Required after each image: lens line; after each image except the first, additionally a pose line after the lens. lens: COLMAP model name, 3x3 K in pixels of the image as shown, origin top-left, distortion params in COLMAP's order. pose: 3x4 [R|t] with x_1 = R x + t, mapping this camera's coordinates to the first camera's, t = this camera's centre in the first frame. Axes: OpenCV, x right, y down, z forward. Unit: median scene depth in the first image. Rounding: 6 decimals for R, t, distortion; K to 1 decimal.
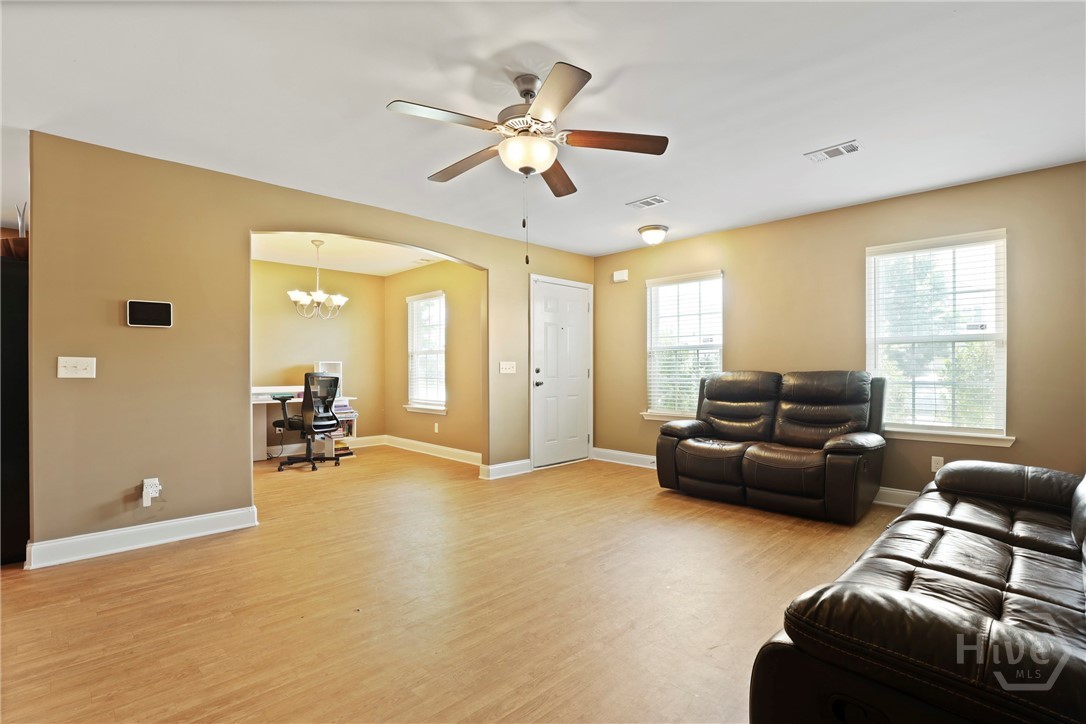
lens RADIAL K [[504.6, 0, 550.7], [0, 504.6, 372.3], [0, 0, 1]] dist [-0.024782, 0.001249]
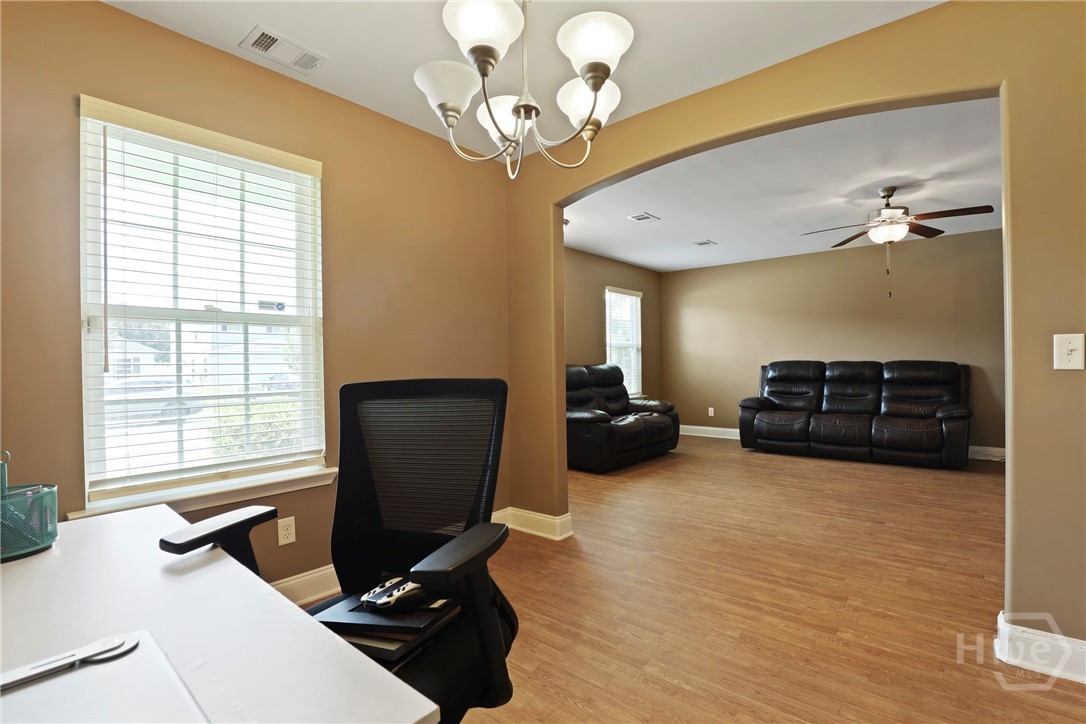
lens RADIAL K [[504.6, 0, 551.1], [0, 504.6, 362.4], [0, 0, 1]] dist [-0.024782, 0.001249]
pose [[-0.080245, 0.003719, 0.996768, -0.966844], [0.021754, 0.999761, -0.001979, -0.008392], [-0.996538, 0.021525, -0.080306, 1.350151]]
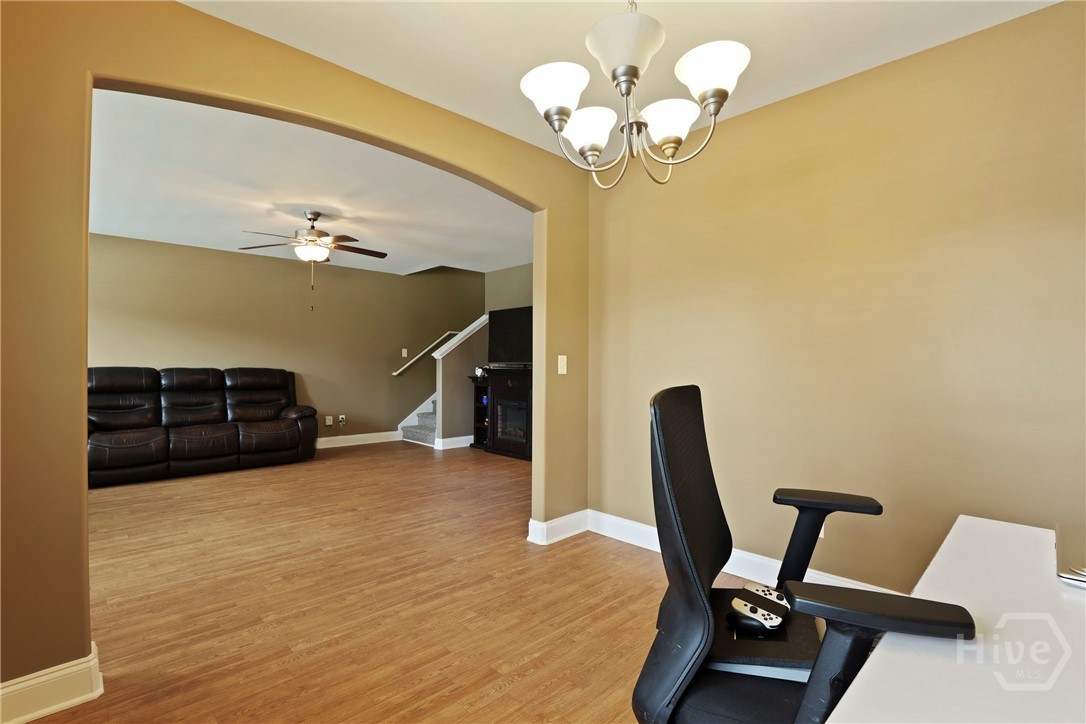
lens RADIAL K [[504.6, 0, 547.4], [0, 504.6, 362.1], [0, 0, 1]] dist [-0.024782, 0.001249]
pose [[-0.999711, 0.001816, 0.023966, -0.574379], [0.001932, 0.999987, 0.004799, -0.016539], [-0.023957, 0.004844, -0.999701, 1.690431]]
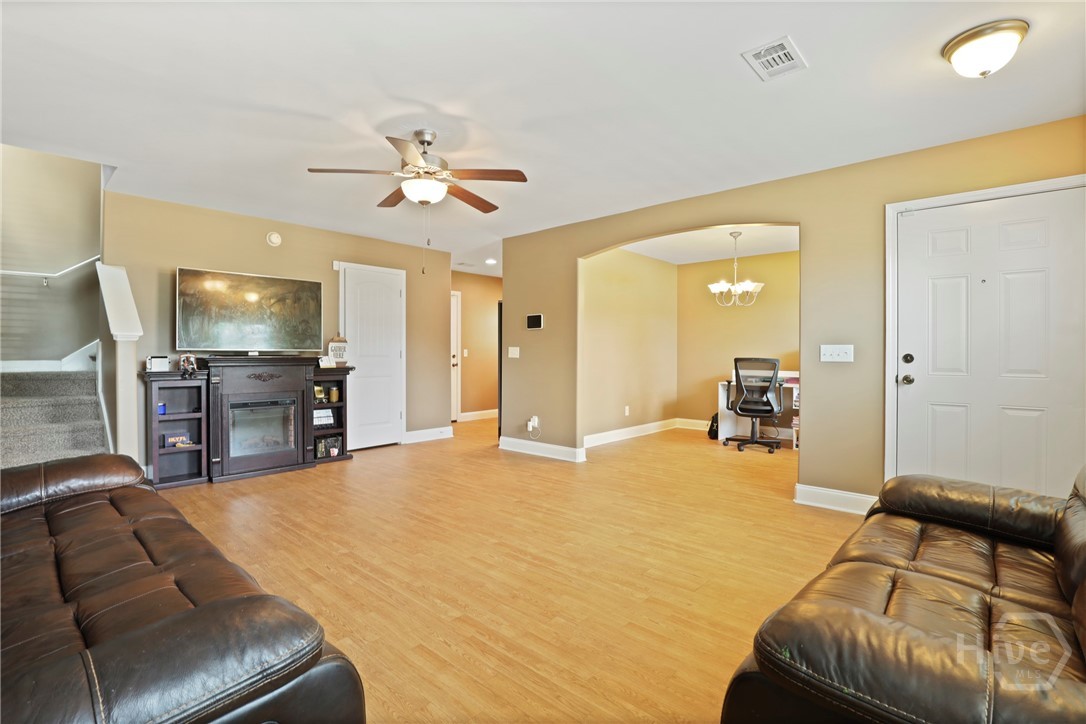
lens RADIAL K [[504.6, 0, 550.2], [0, 504.6, 358.6], [0, 0, 1]] dist [-0.024782, 0.001249]
pose [[0.056208, 0.013342, -0.998330, 0.755779], [-0.010069, 0.999867, 0.012796, -0.008962], [0.998368, 0.009333, 0.056335, 0.741622]]
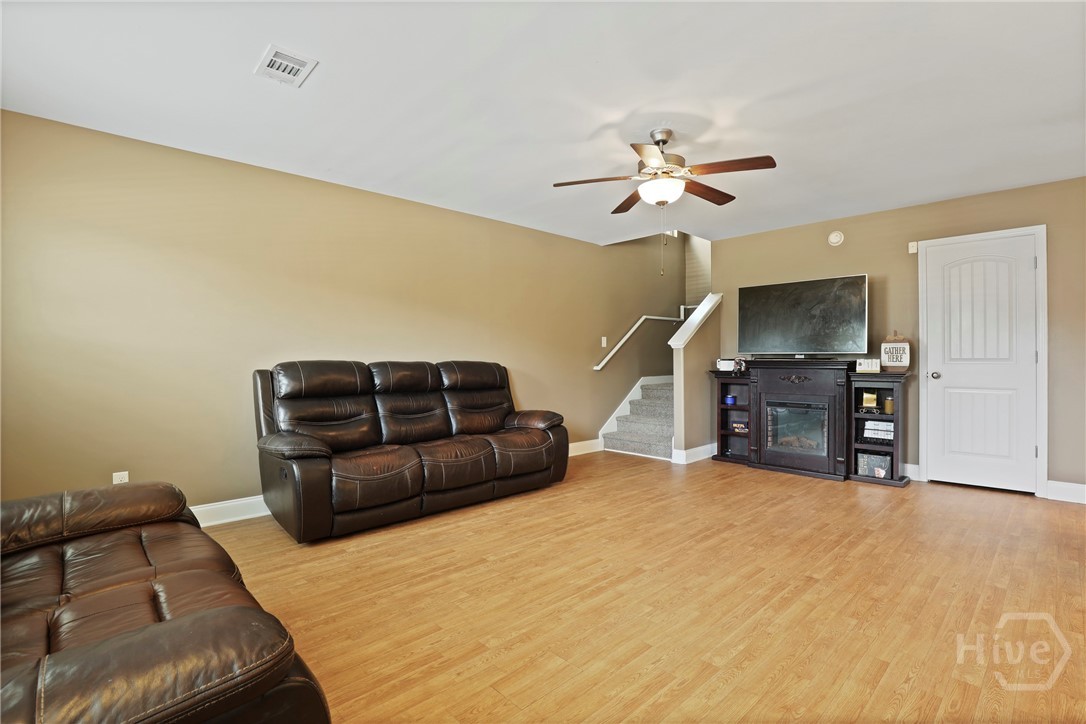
lens RADIAL K [[504.6, 0, 549.1], [0, 504.6, 358.6], [0, 0, 1]] dist [-0.024782, 0.001249]
pose [[-0.999843, 0.006253, 0.016554, 0.130926], [0.006419, 0.999930, 0.009981, -0.009748], [-0.016491, 0.010086, -0.999813, 1.357036]]
